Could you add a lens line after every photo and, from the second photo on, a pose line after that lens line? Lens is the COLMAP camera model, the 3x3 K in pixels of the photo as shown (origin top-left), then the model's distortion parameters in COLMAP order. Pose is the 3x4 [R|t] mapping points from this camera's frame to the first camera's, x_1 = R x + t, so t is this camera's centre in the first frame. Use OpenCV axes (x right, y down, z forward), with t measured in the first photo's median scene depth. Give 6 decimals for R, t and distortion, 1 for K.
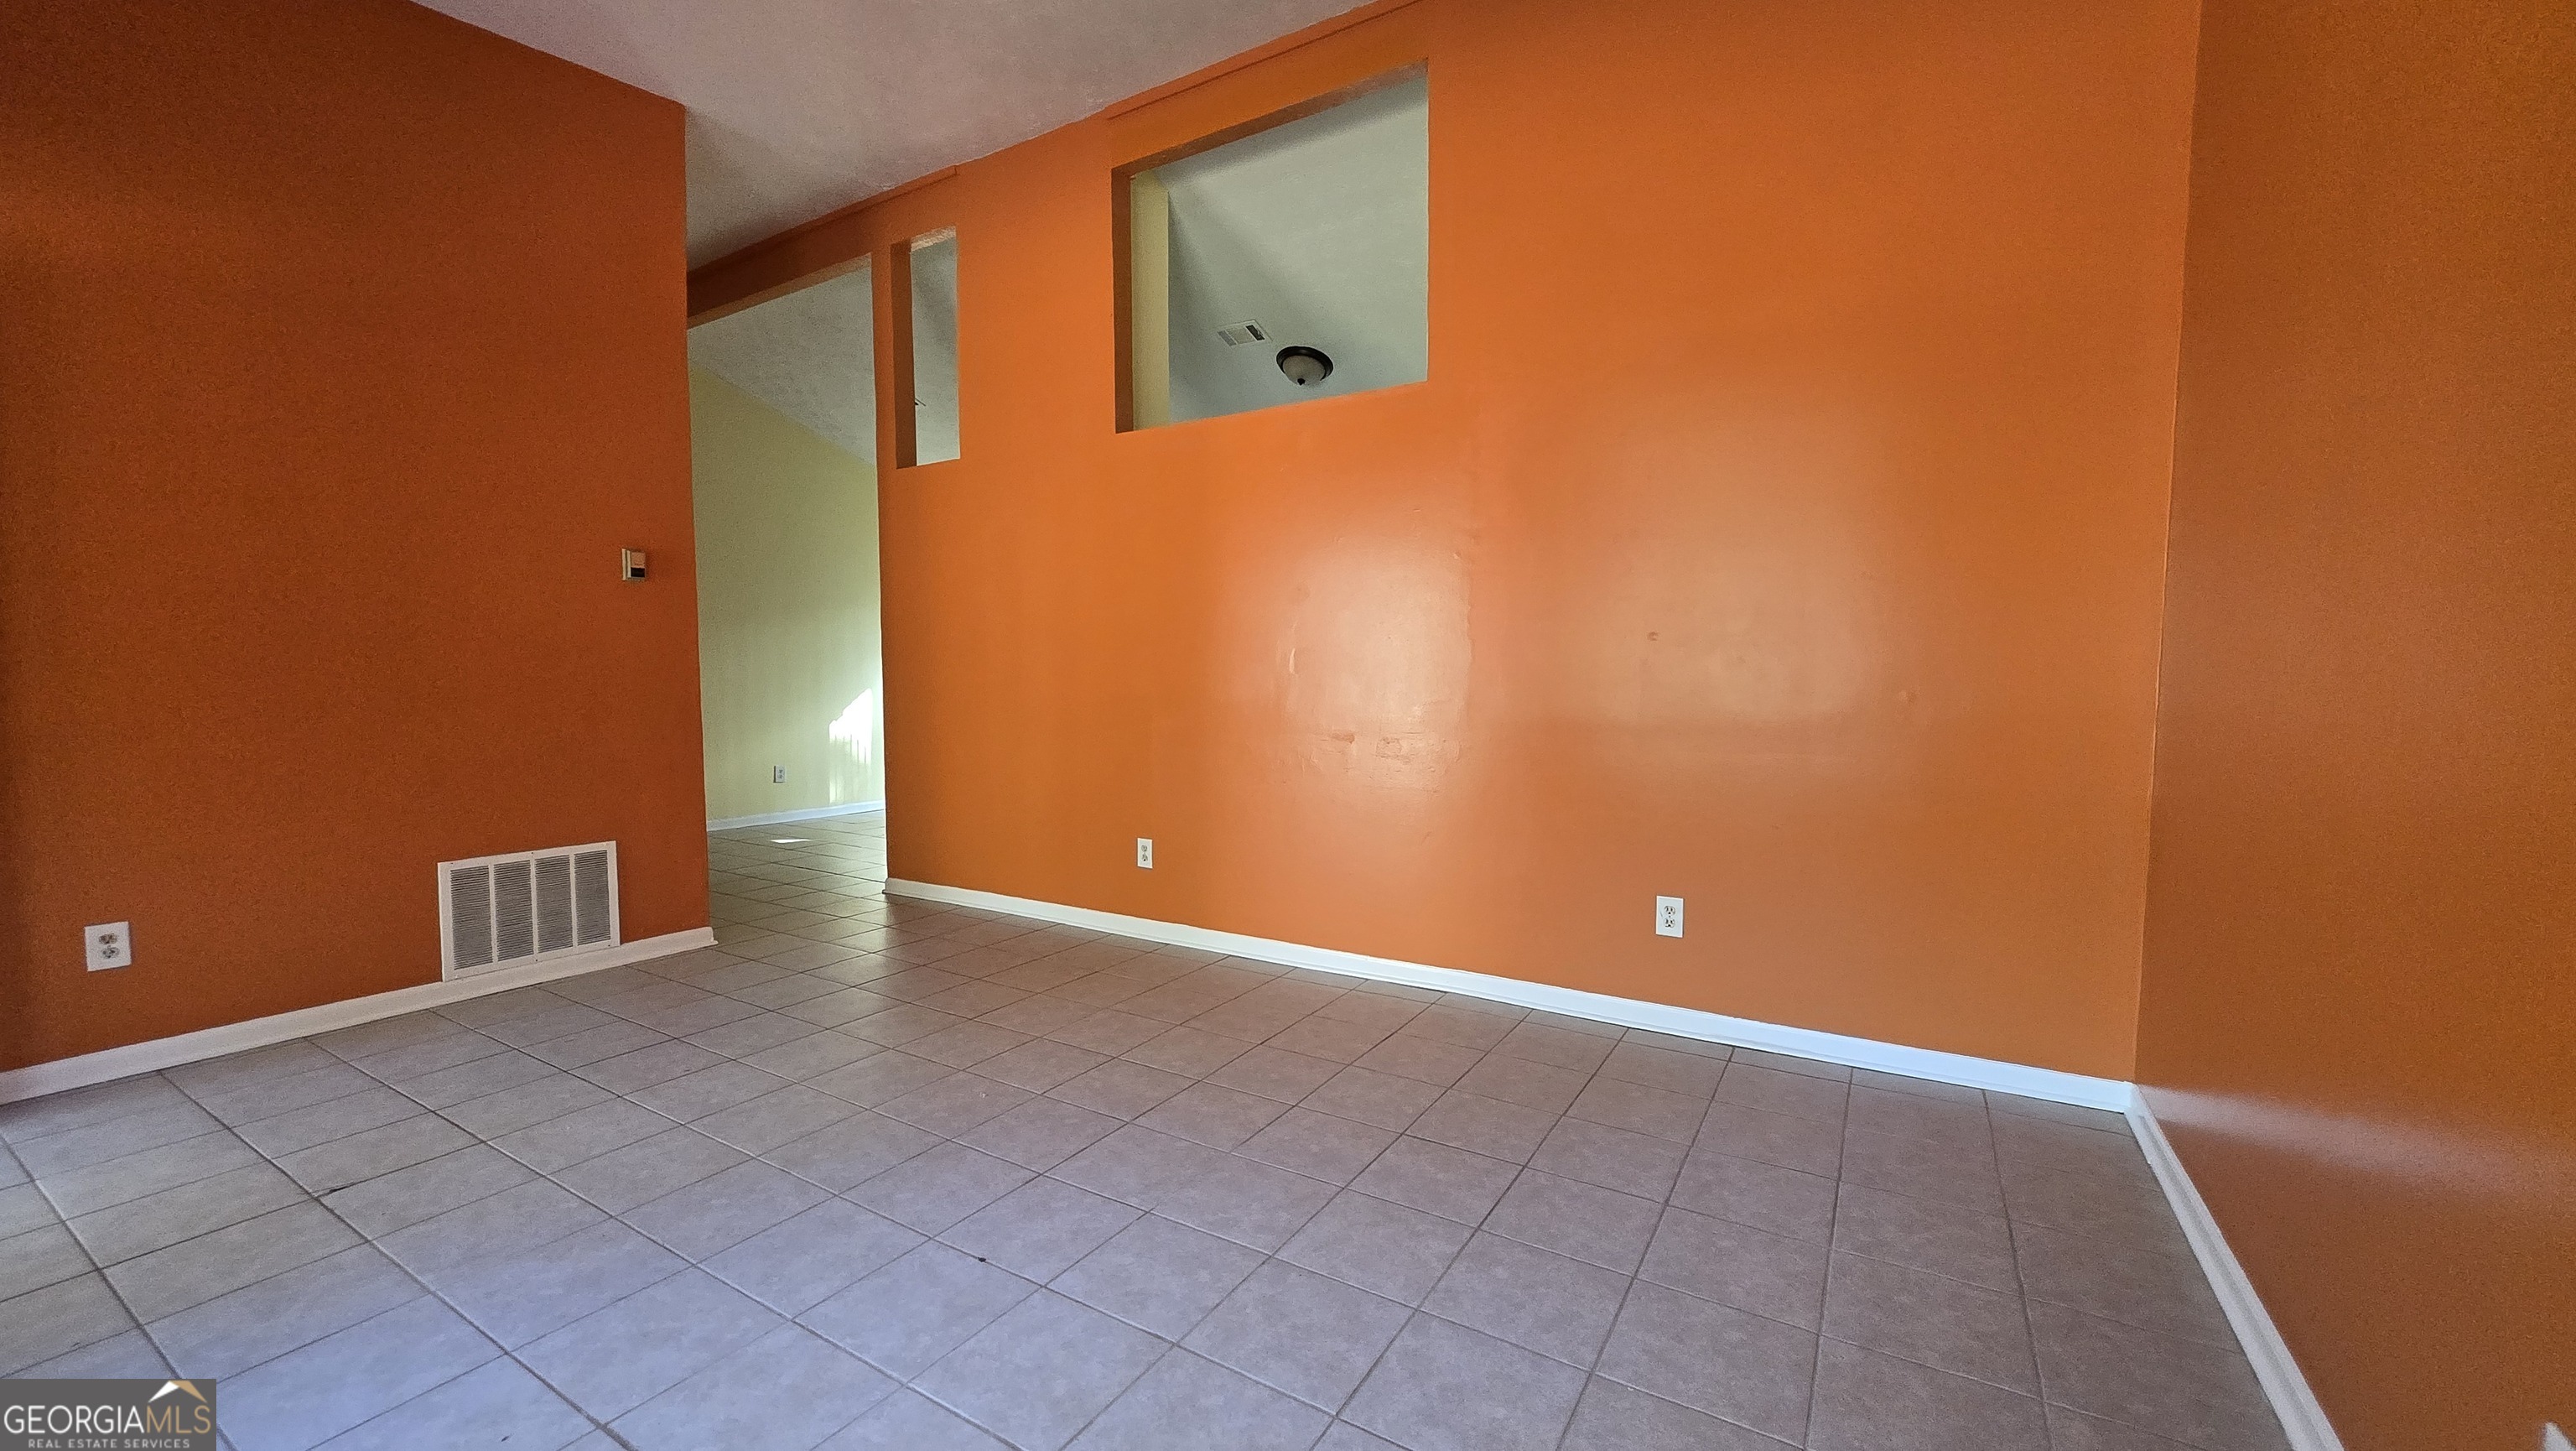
lens RADIAL K [[1016.9, 0, 1270.3], [0, 1016.9, 738.1], [0, 0, 1]] dist [-0.004622, 0.000445]
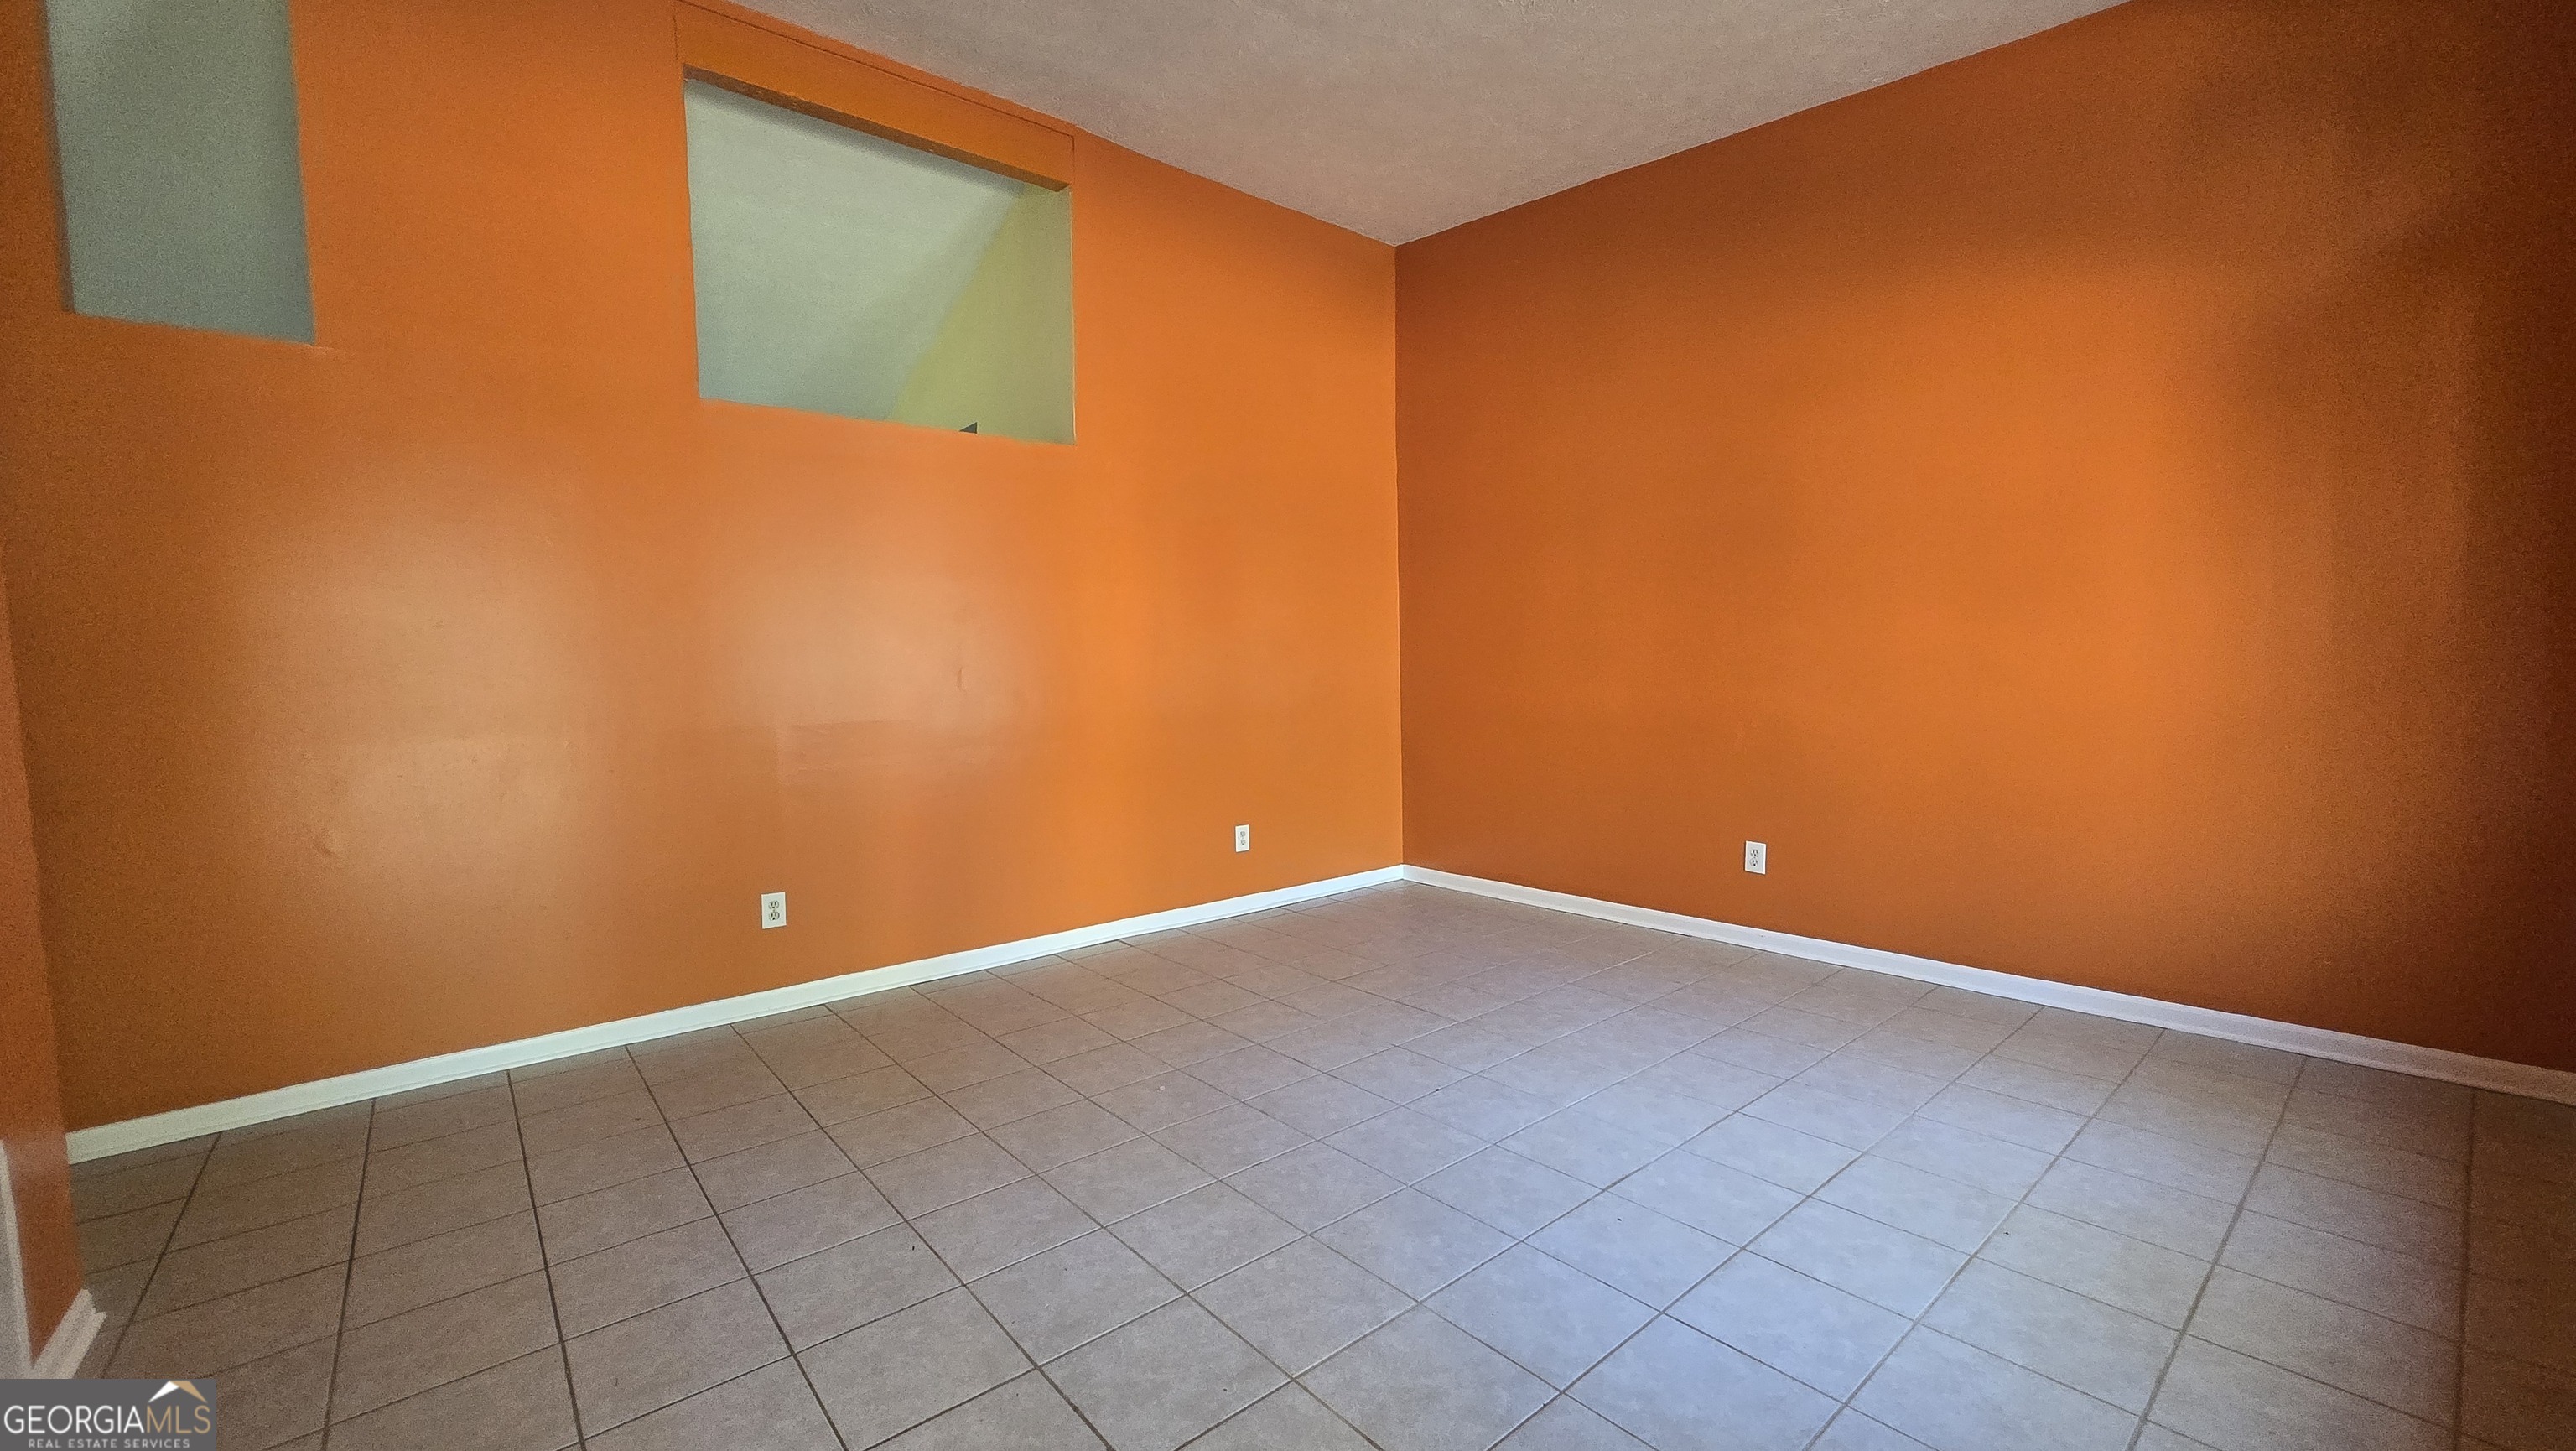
lens RADIAL K [[1016.9, 0, 1269.8], [0, 1016.9, 724.1], [0, 0, 1]] dist [-0.004622, 0.000445]
pose [[0.310990, -0.056875, 0.948710, -0.997609], [0.082575, 0.996050, 0.032644, -0.042662], [-0.946819, 0.068188, 0.314458, 0.431152]]
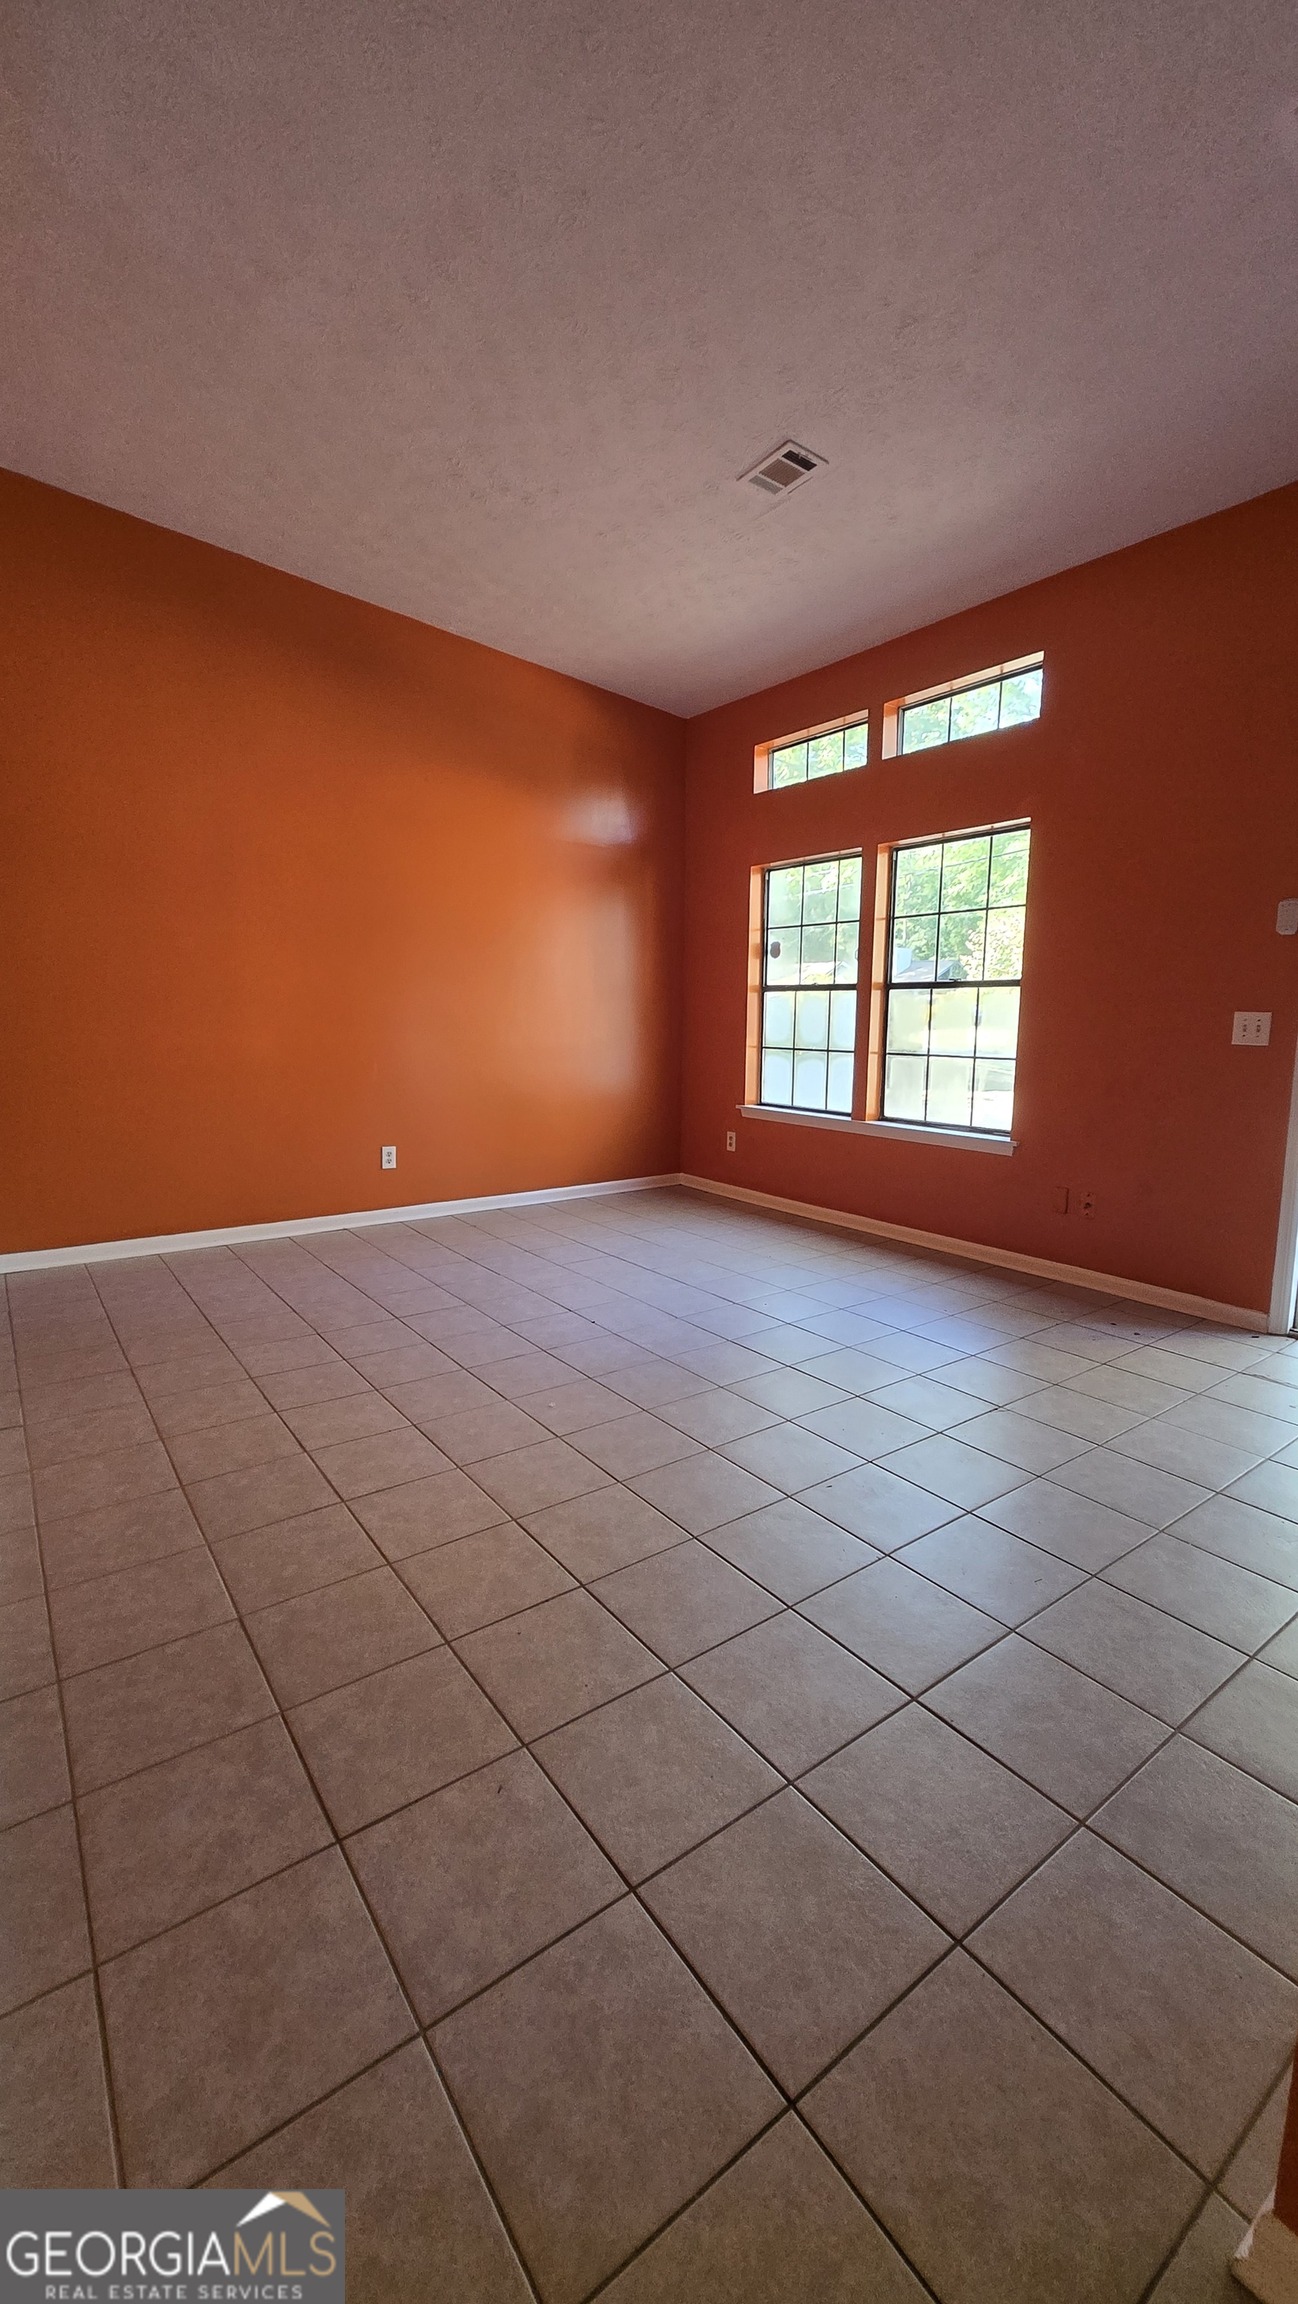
lens RADIAL K [[909.4, 0, 647.1], [0, 909.4, 1145.5], [0, 0, 1]] dist [-0.004622, 0.000445]
pose [[-0.930395, -0.066907, 0.360399, -0.595690], [0.010190, 0.978100, 0.207886, -0.122243], [-0.366416, 0.197089, -0.909338, 1.489861]]
